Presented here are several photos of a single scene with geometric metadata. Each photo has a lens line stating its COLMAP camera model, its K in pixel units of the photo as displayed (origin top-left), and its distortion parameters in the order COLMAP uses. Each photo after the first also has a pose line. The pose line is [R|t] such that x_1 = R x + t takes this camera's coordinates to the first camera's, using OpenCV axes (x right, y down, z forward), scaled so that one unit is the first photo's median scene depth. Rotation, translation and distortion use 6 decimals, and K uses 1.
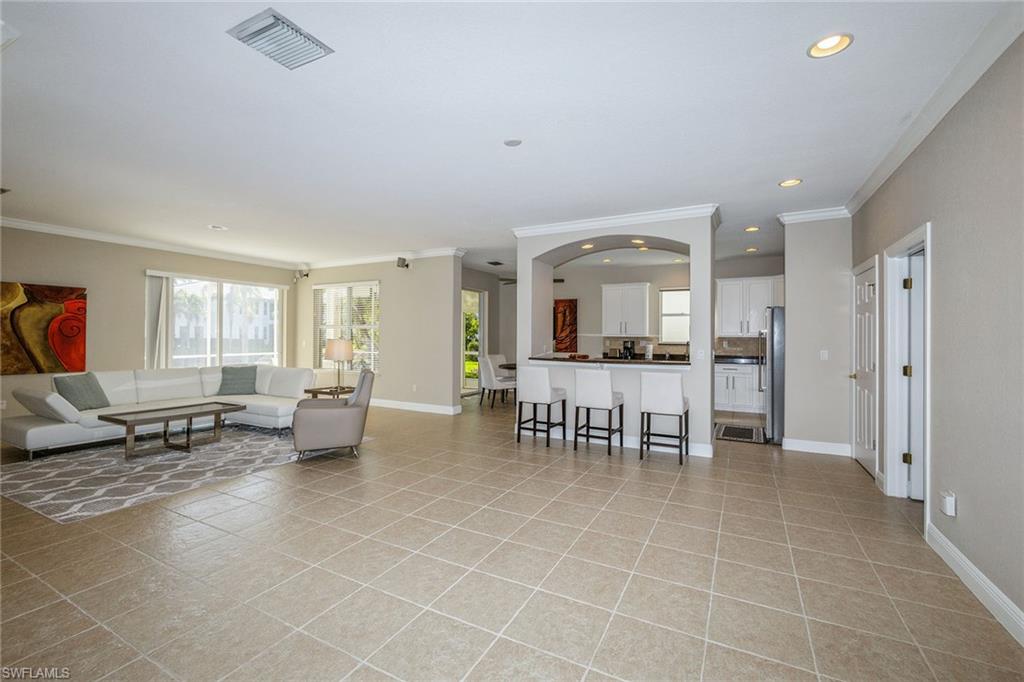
lens RADIAL K [[438.7, 0, 504.4], [0, 438.7, 333.9], [0, 0, 1]] dist [-0.011107, -0.000124]
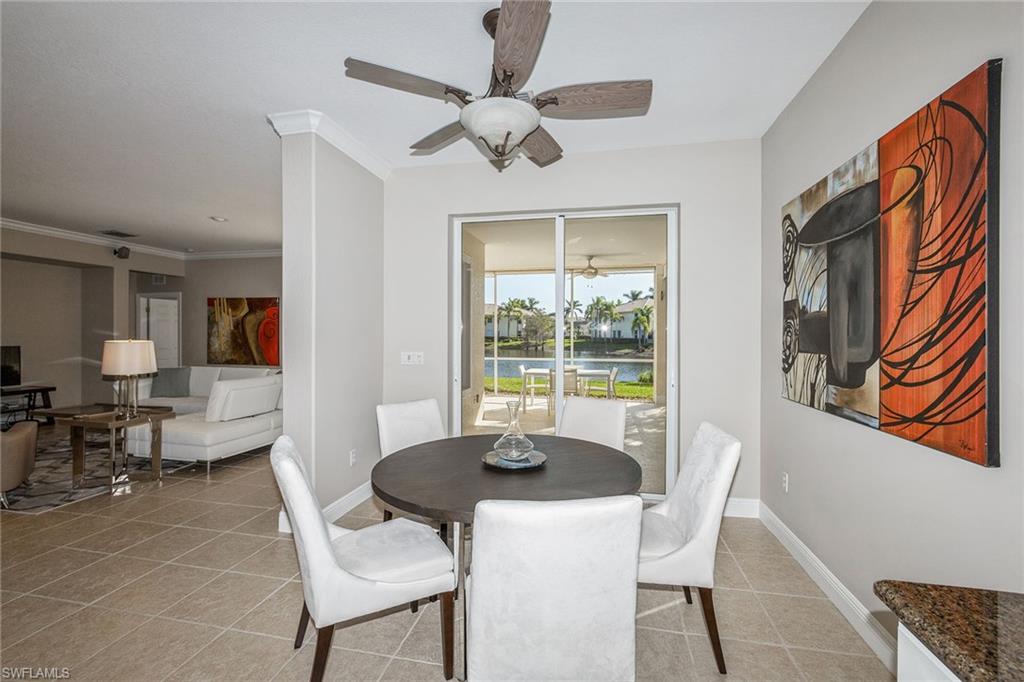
lens RADIAL K [[438.7, 0, 504.9], [0, 438.7, 335.0], [0, 0, 1]] dist [-0.011107, -0.000124]
pose [[0.273085, -0.006377, -0.961969, 0.354002], [-0.001790, 0.999973, -0.007137, 0.006553], [0.961988, 0.003671, 0.273066, 1.159106]]
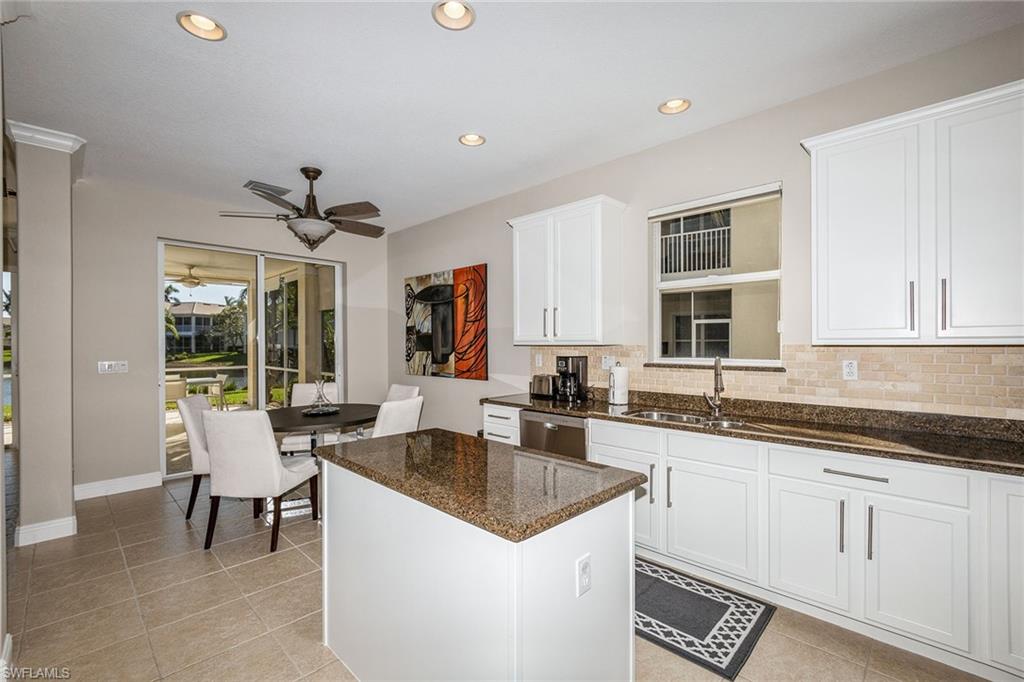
lens RADIAL K [[438.7, 0, 506.5], [0, 438.7, 342.0], [0, 0, 1]] dist [-0.011107, -0.000124]
pose [[0.955033, -0.012043, -0.296256, 0.453692], [0.012127, 0.999925, -0.001555, 0.005116], [0.296253, -0.002108, 0.955107, 0.799755]]
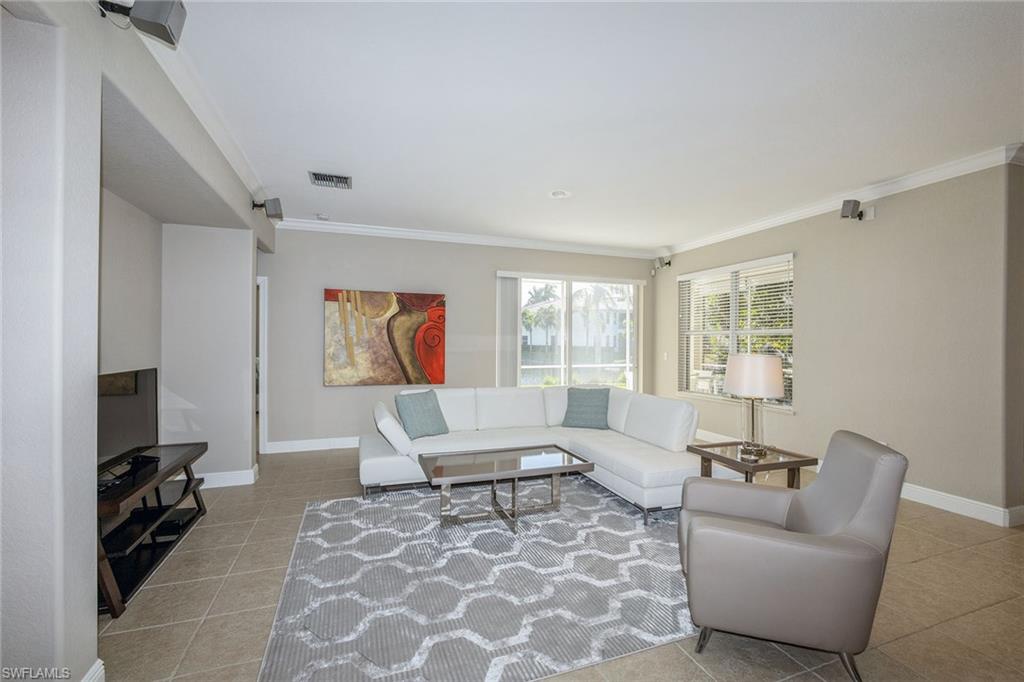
lens RADIAL K [[438.7, 0, 518.3], [0, 438.7, 343.0], [0, 0, 1]] dist [-0.011107, -0.000124]
pose [[0.753662, -0.000906, -0.657262, -0.203469], [0.002489, 0.999996, 0.001475, -0.002081], [0.657257, -0.002748, 0.753661, 0.355170]]
